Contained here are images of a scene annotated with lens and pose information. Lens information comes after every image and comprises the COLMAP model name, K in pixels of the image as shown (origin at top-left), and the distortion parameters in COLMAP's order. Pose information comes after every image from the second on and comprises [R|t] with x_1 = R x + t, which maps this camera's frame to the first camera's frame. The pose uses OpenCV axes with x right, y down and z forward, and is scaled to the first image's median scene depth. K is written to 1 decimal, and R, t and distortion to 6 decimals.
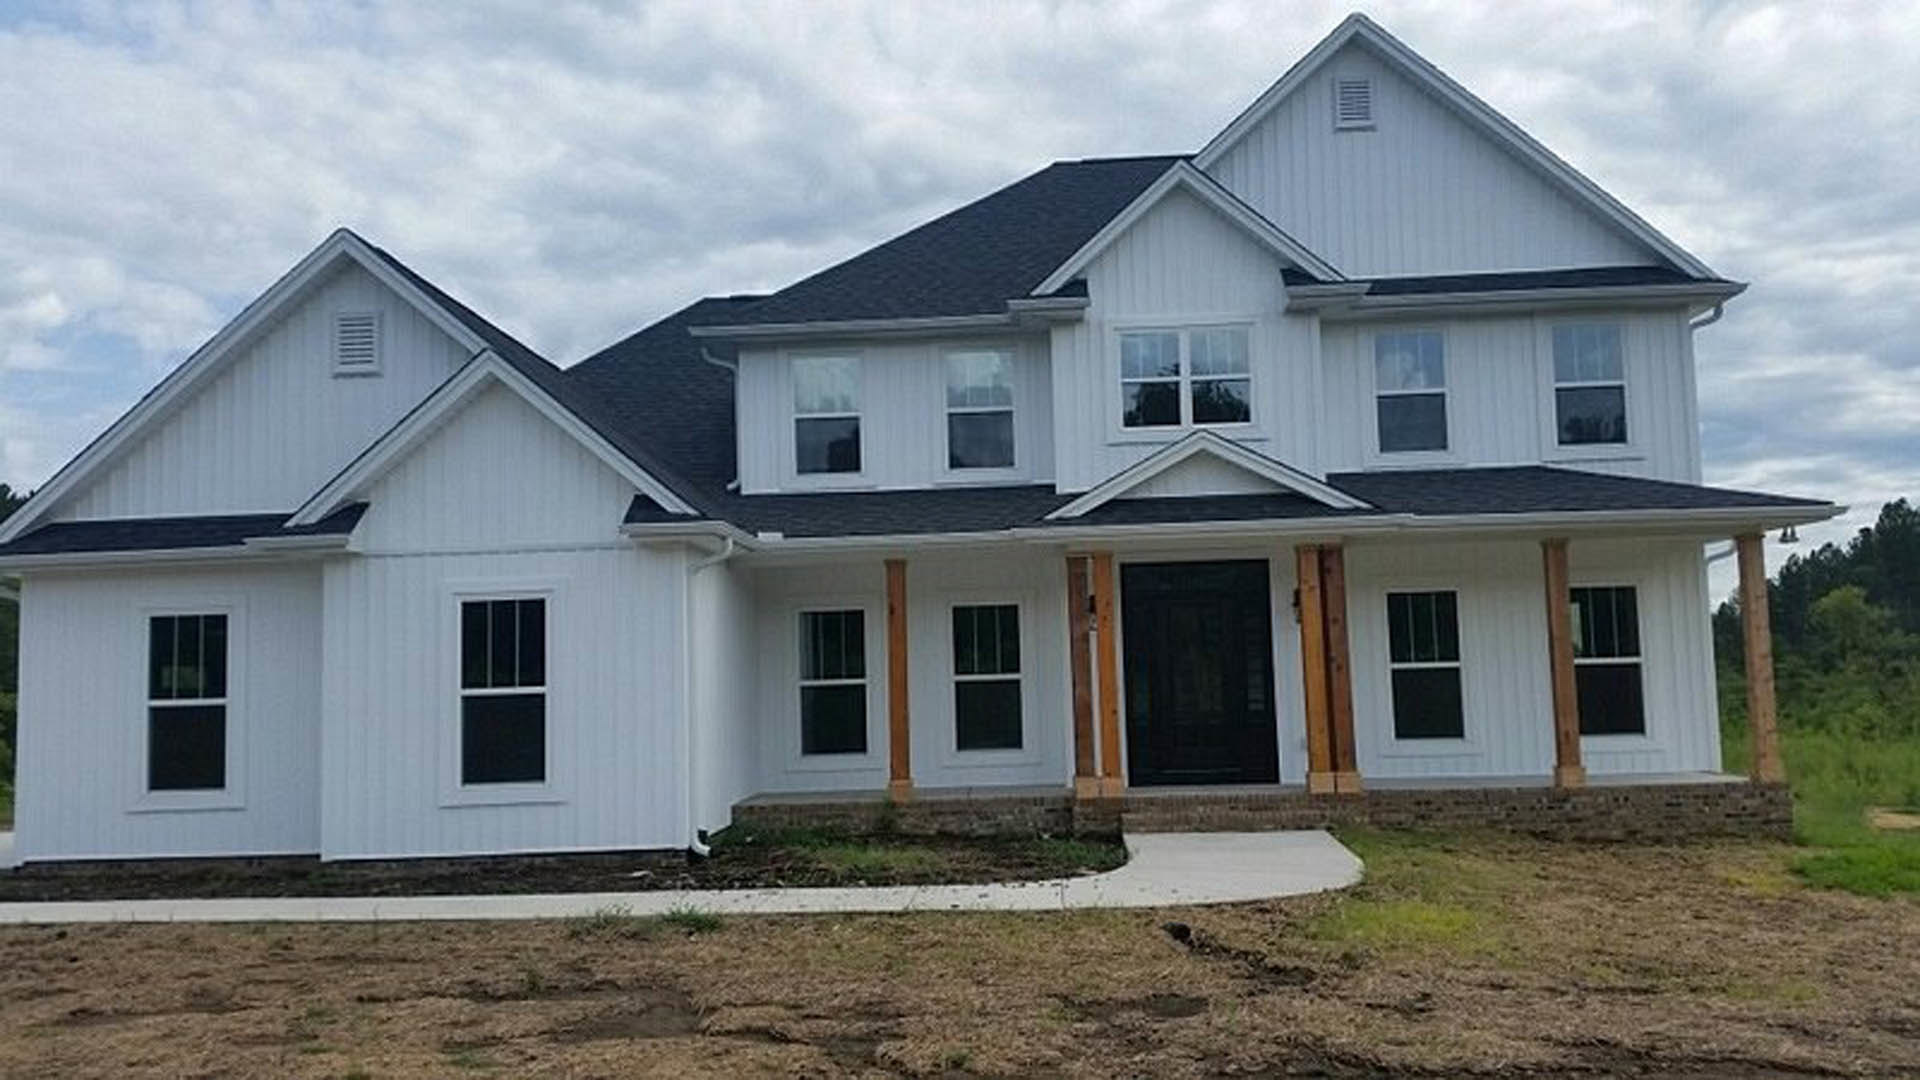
lens RADIAL K [[1596.9, 0, 963.4], [0, 1596.9, 541.3], [0, 0, 1]] dist [0.011292, -0.016372]
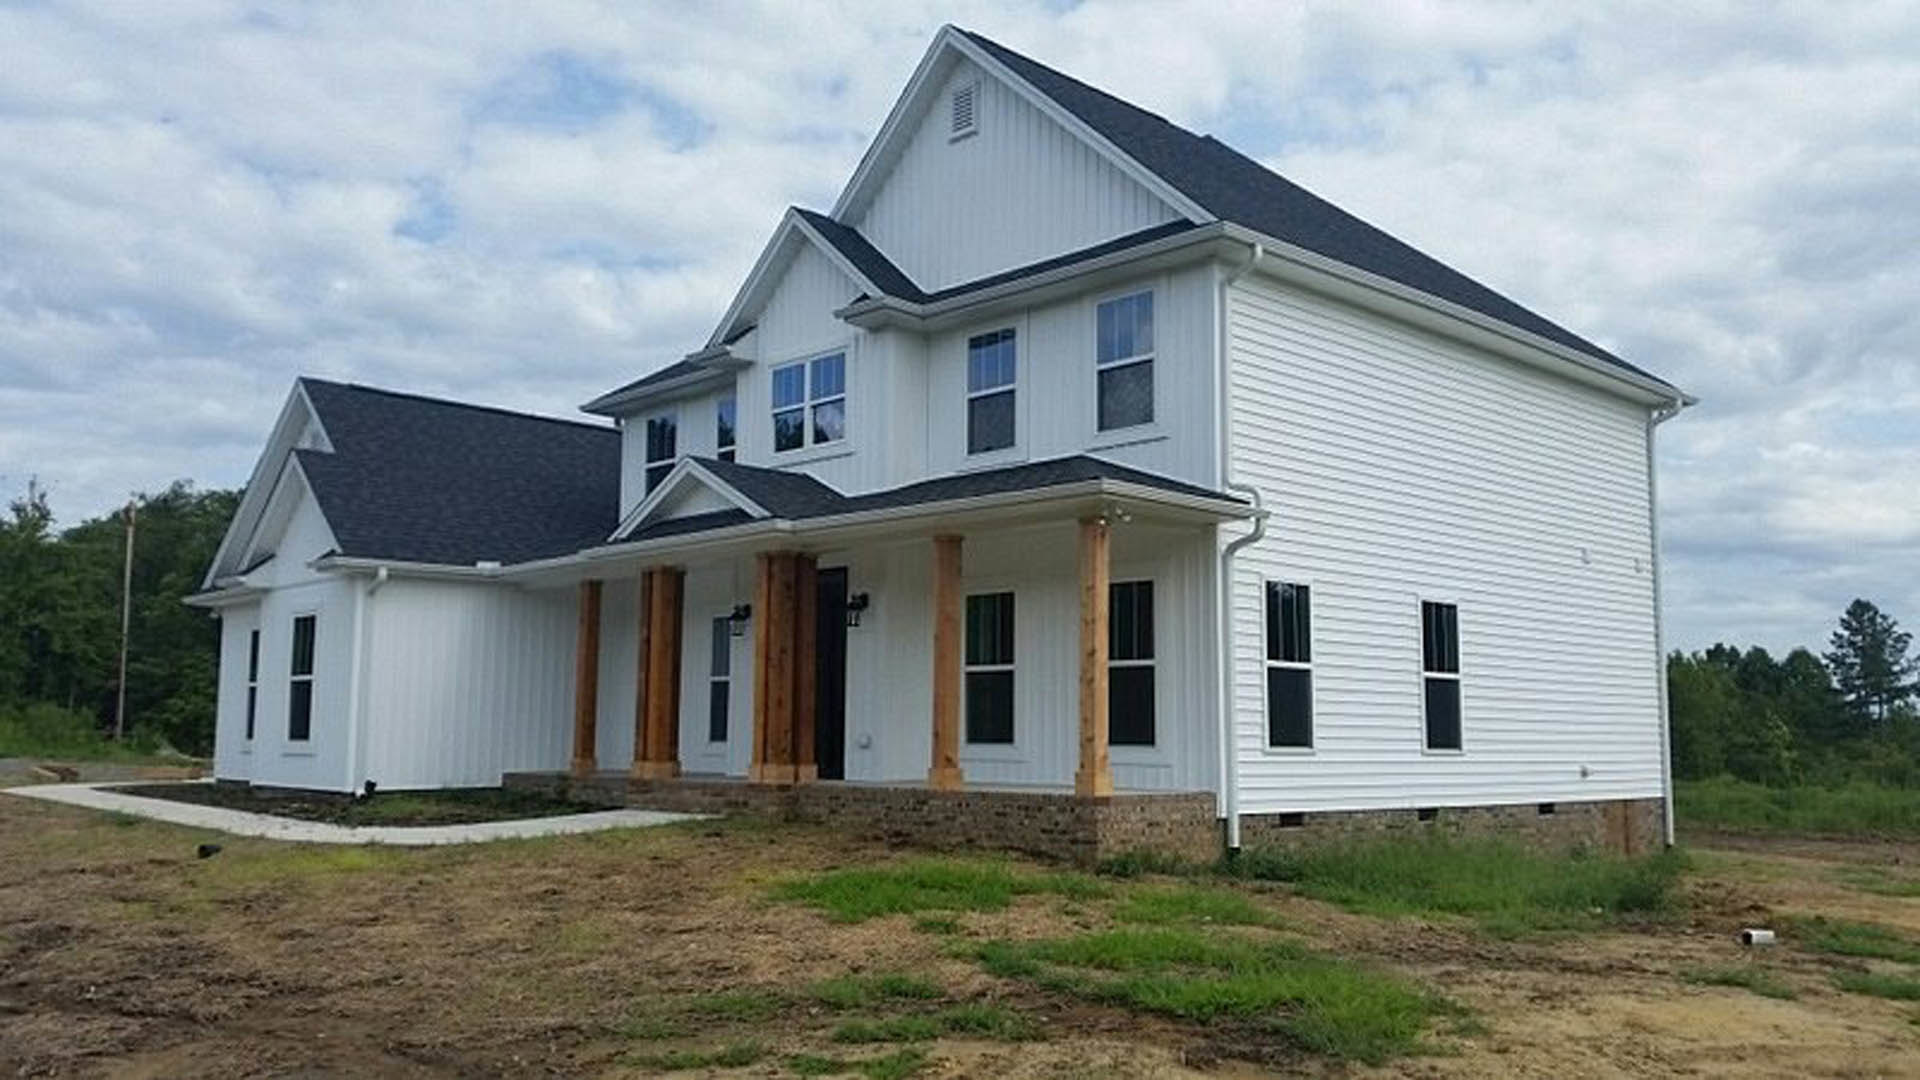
lens RADIAL K [[1596.9, 0, 1034.3], [0, 1596.9, 543.4], [0, 0, 1]] dist [0.011292, -0.016372]
pose [[0.731301, -0.050221, -0.680203, 0.969988], [0.035827, 0.998737, -0.035221, 0.036203], [0.681113, 0.001388, 0.732177, 0.296259]]
